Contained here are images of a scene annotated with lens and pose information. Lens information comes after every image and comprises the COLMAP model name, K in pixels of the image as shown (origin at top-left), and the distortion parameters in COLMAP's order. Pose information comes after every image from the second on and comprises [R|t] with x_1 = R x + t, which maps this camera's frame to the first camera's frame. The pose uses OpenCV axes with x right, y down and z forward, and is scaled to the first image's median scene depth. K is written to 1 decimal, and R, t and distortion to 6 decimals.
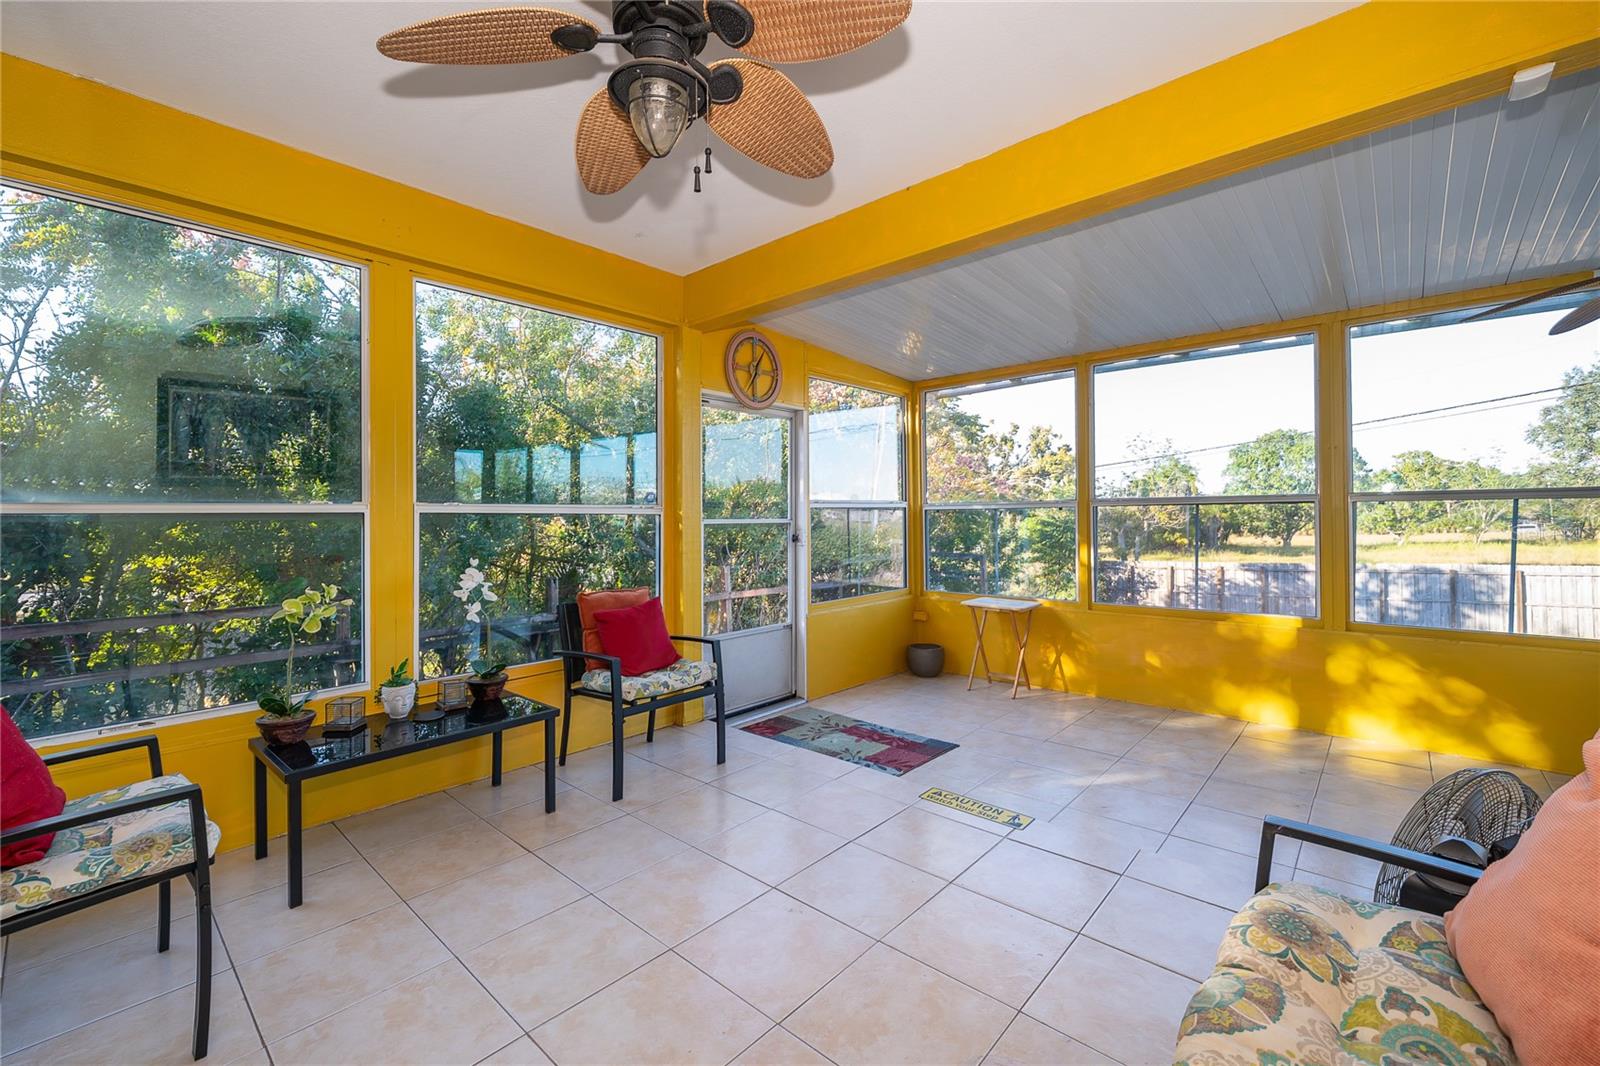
lens RADIAL K [[654.2, 0, 802.9], [0, 654.2, 521.2], [0, 0, 1]] dist [0.001110, 0.000135]
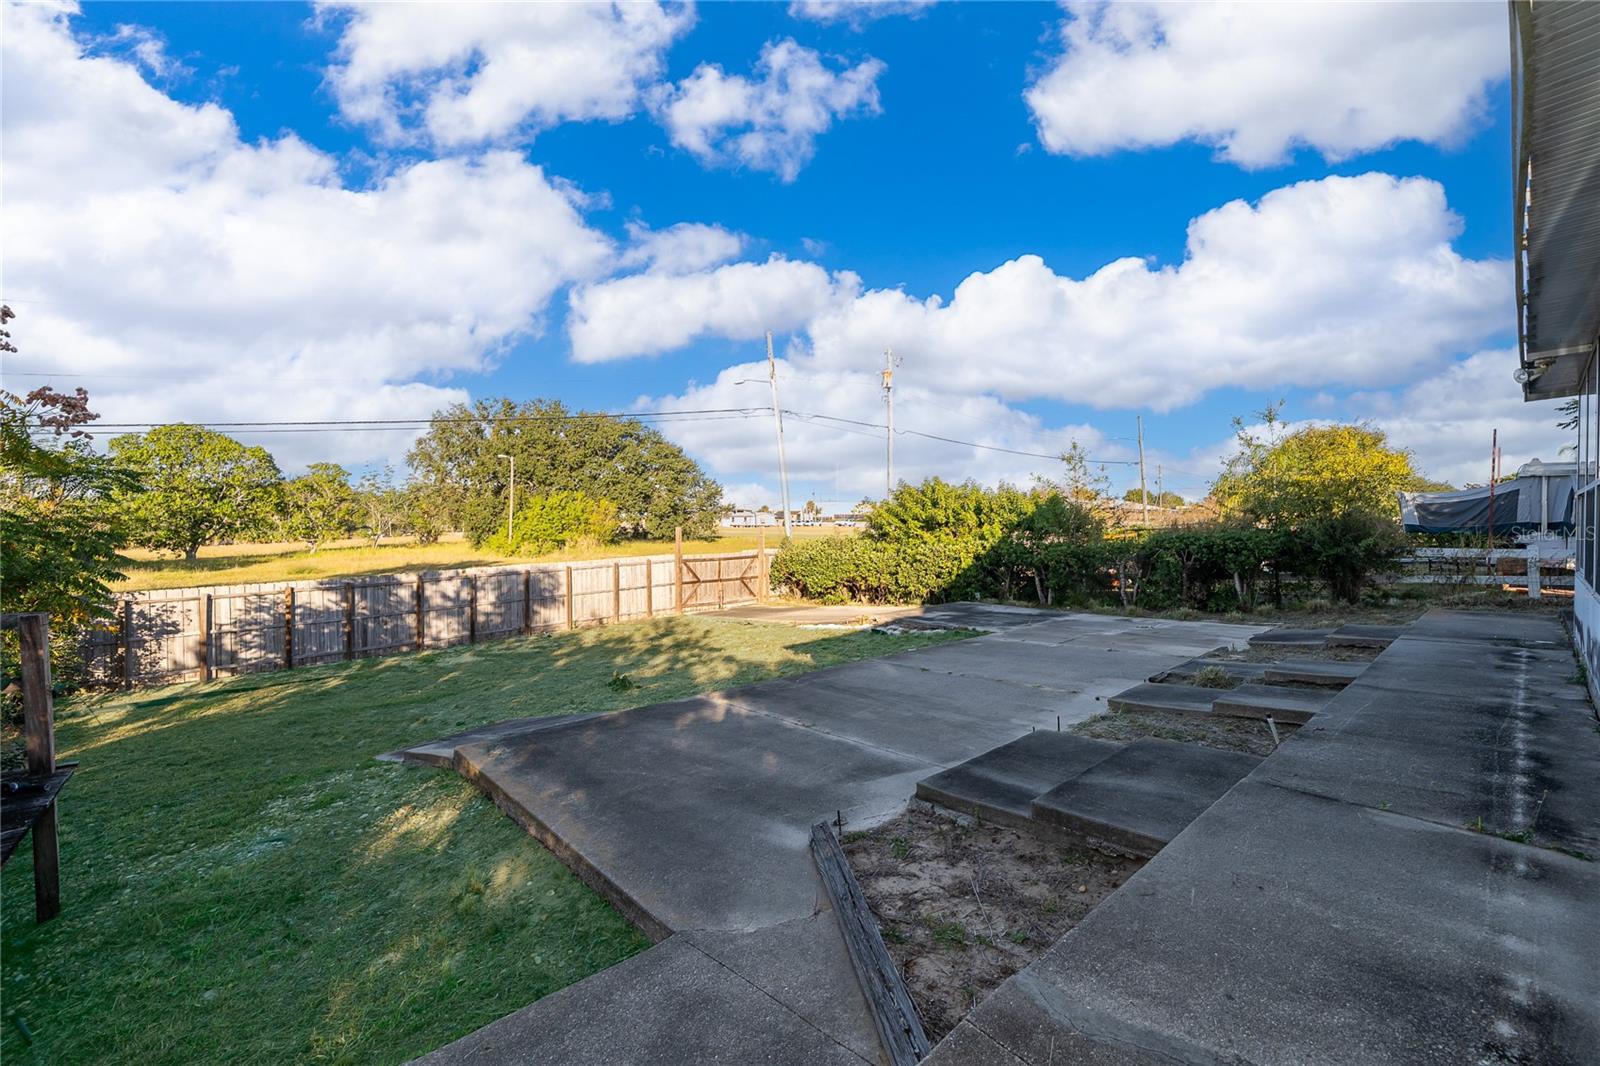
lens RADIAL K [[654.2, 0, 814.3], [0, 654.2, 529.7], [0, 0, 1]] dist [0.001110, 0.000135]
pose [[0.148967, -0.004489, 0.988832, 0.017759], [0.005745, 0.999977, 0.003674, 0.006803], [-0.988825, 0.005134, 0.148989, 0.363937]]
